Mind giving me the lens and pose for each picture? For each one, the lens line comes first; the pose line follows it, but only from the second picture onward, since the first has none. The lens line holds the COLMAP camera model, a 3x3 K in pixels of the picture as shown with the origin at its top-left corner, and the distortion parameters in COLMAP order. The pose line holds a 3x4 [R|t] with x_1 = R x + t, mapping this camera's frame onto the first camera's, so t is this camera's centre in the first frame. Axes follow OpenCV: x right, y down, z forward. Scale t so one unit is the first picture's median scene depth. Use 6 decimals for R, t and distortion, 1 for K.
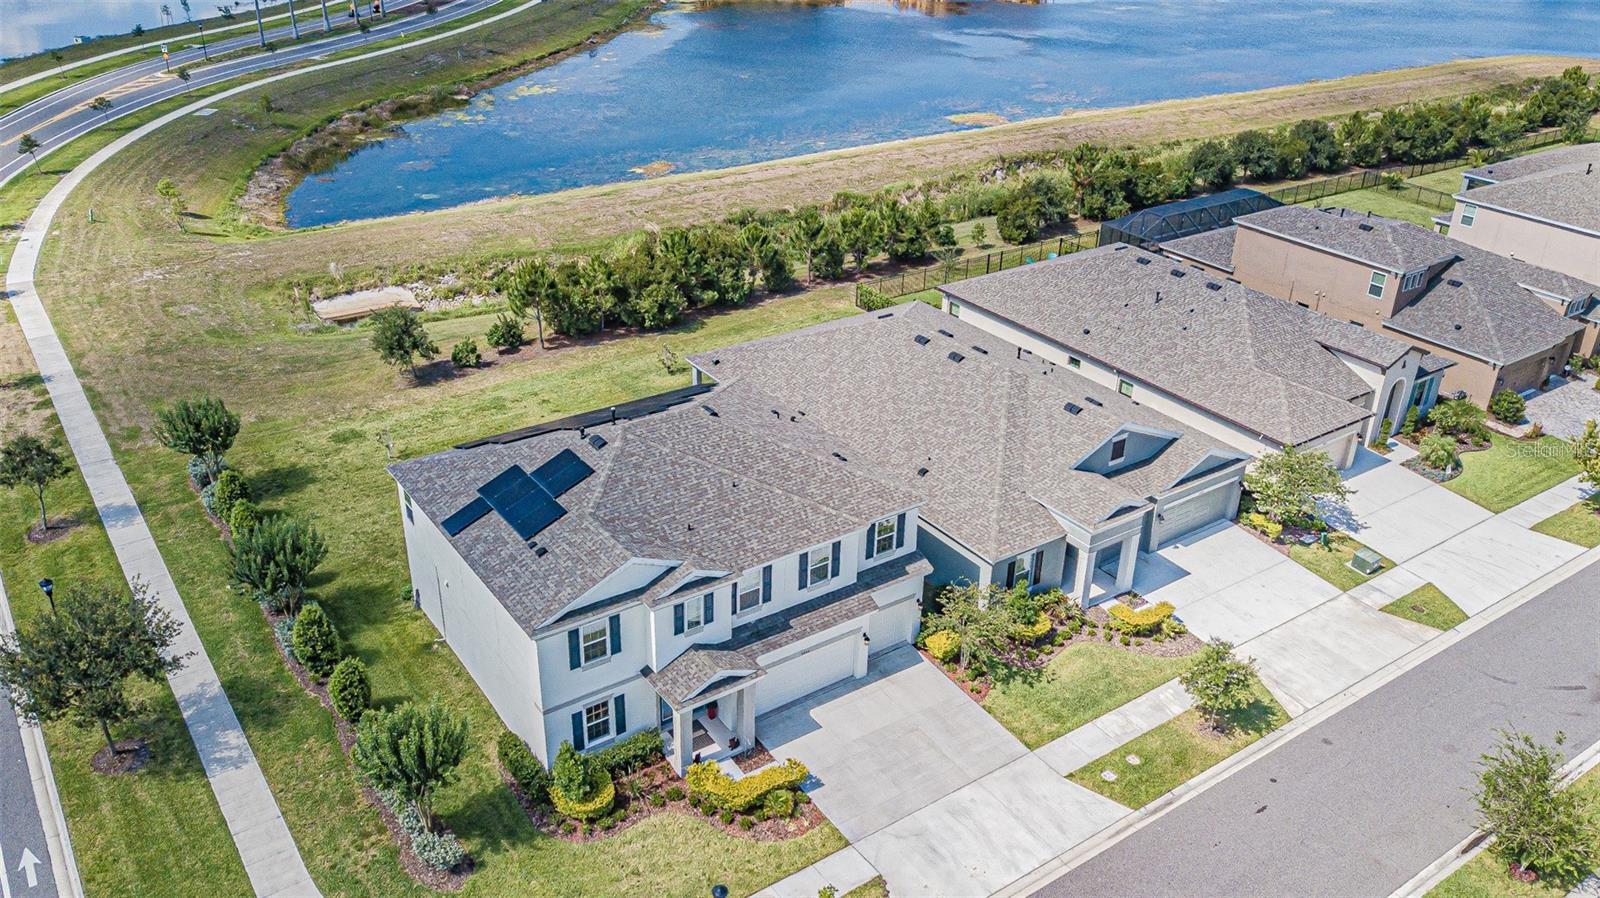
lens RADIAL K [[1286.5, 0, 800.0], [0, 1286.5, 449.0], [0, 0, 1]] dist [0.025332, -0.009899]
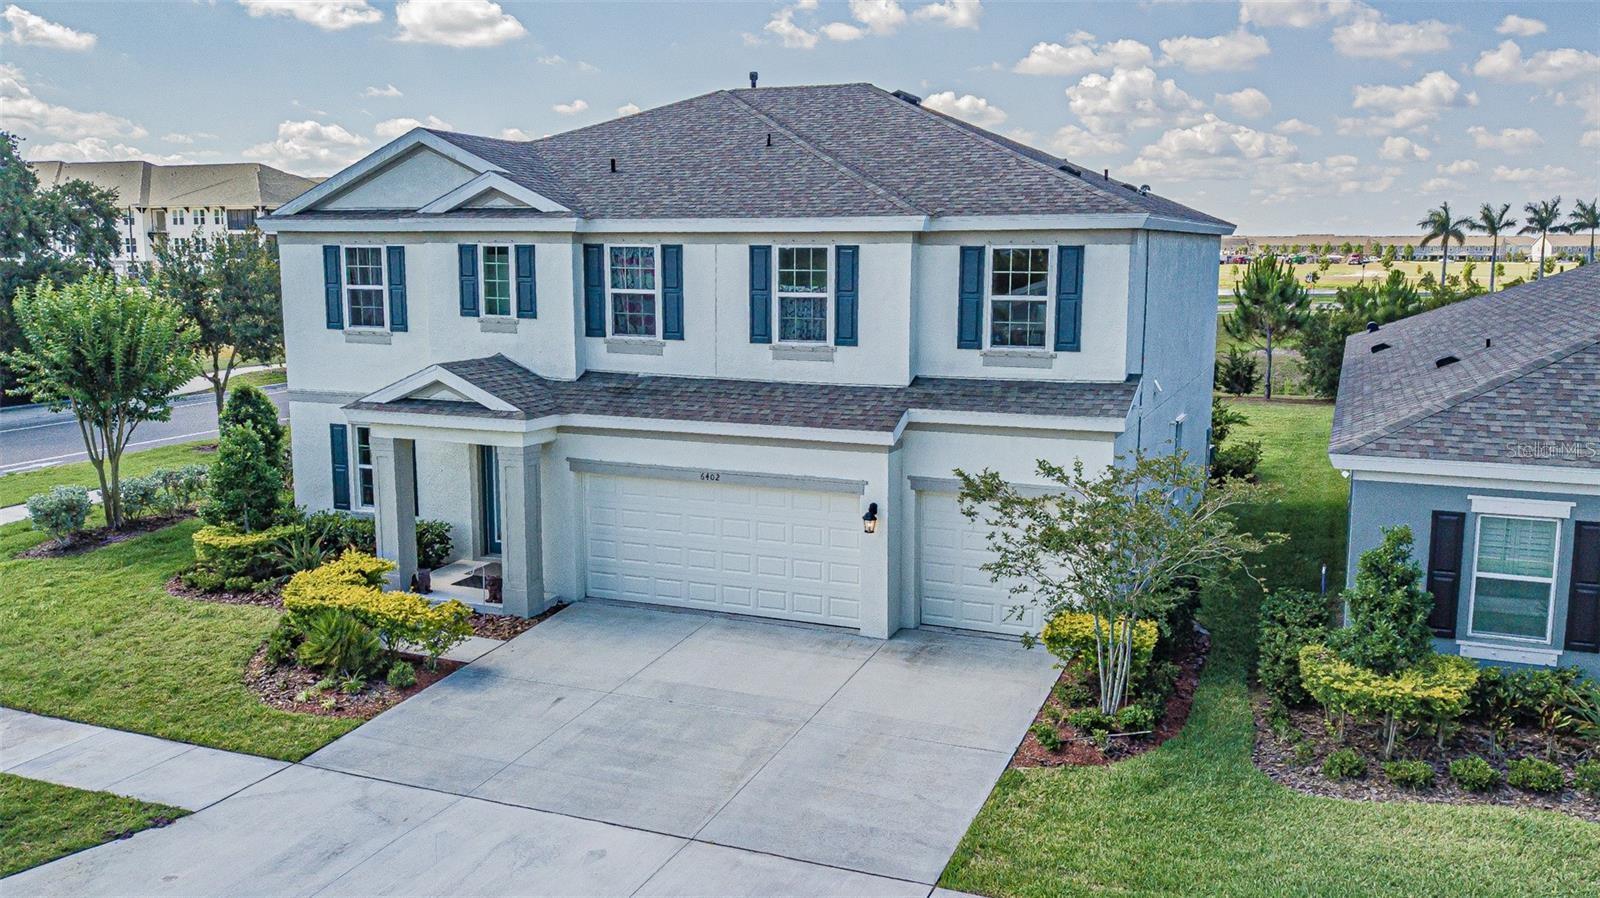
lens RADIAL K [[1301.5, 0, 800.0], [0, 1301.5, 449.0], [0, 0, 1]] dist [0.000799, -0.002956]
pose [[0.540490, 0.112836, -0.833749, 0.270075], [-0.372295, 0.920744, -0.116736, 0.133134], [0.754497, 0.373496, 0.539661, 0.549097]]
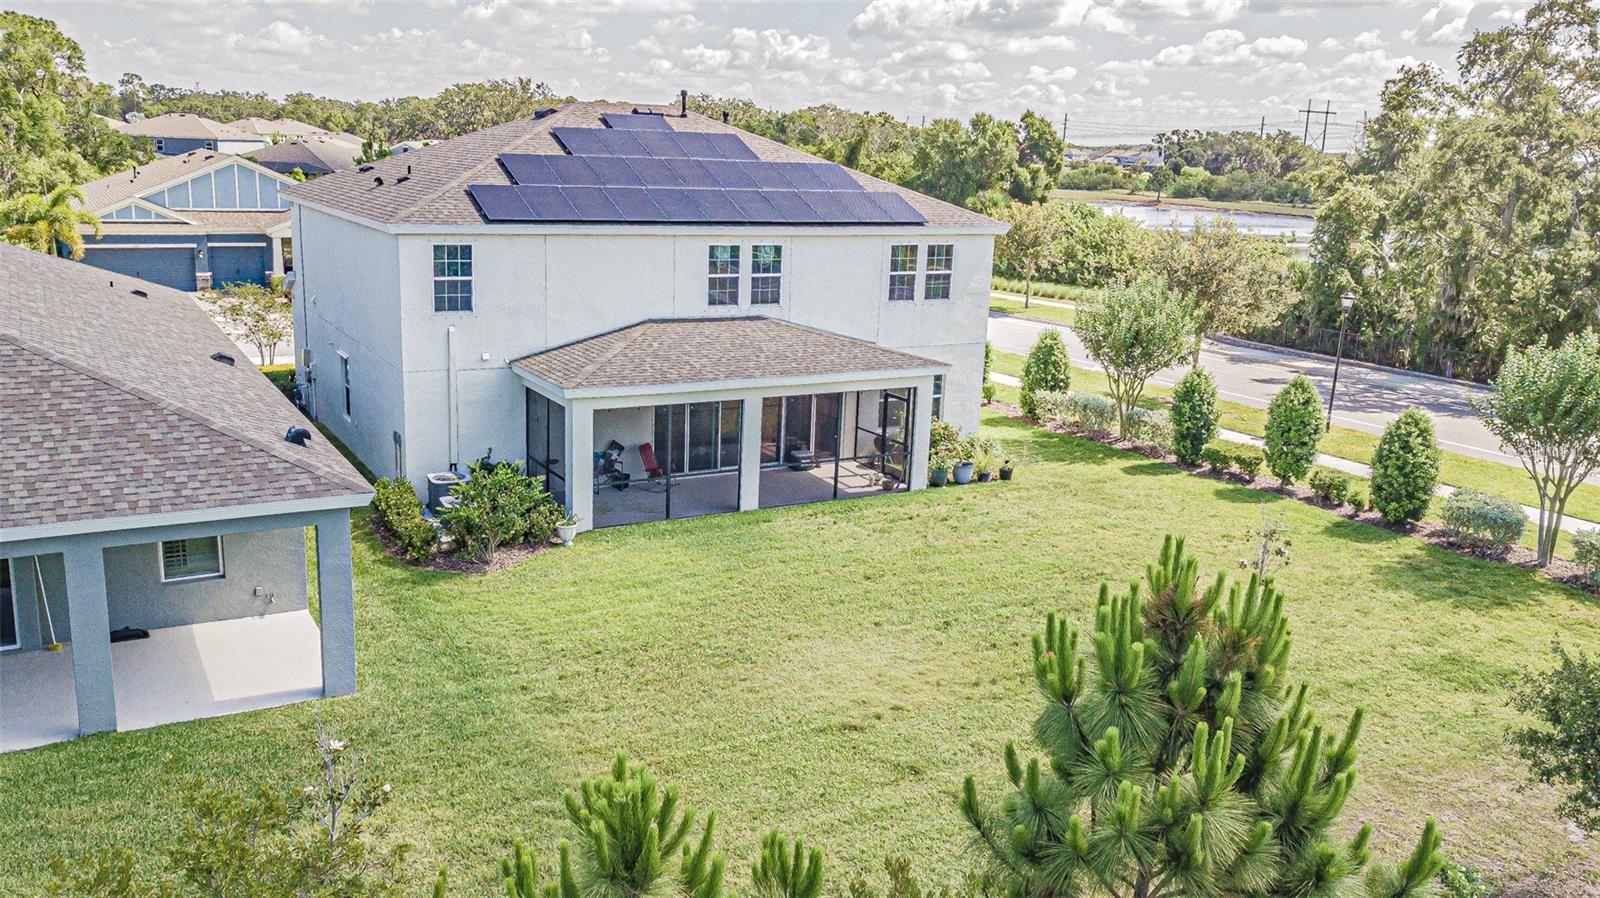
lens RADIAL K [[1286.5, 0, 800.0], [0, 1286.5, 449.0], [0, 0, 1]] dist [0.025332, -0.009899]
pose [[-0.993894, -0.078351, 0.077689, -0.200494], [-0.009752, 0.763719, 0.645475, -0.256176], [-0.109906, 0.640776, -0.759820, 1.202949]]
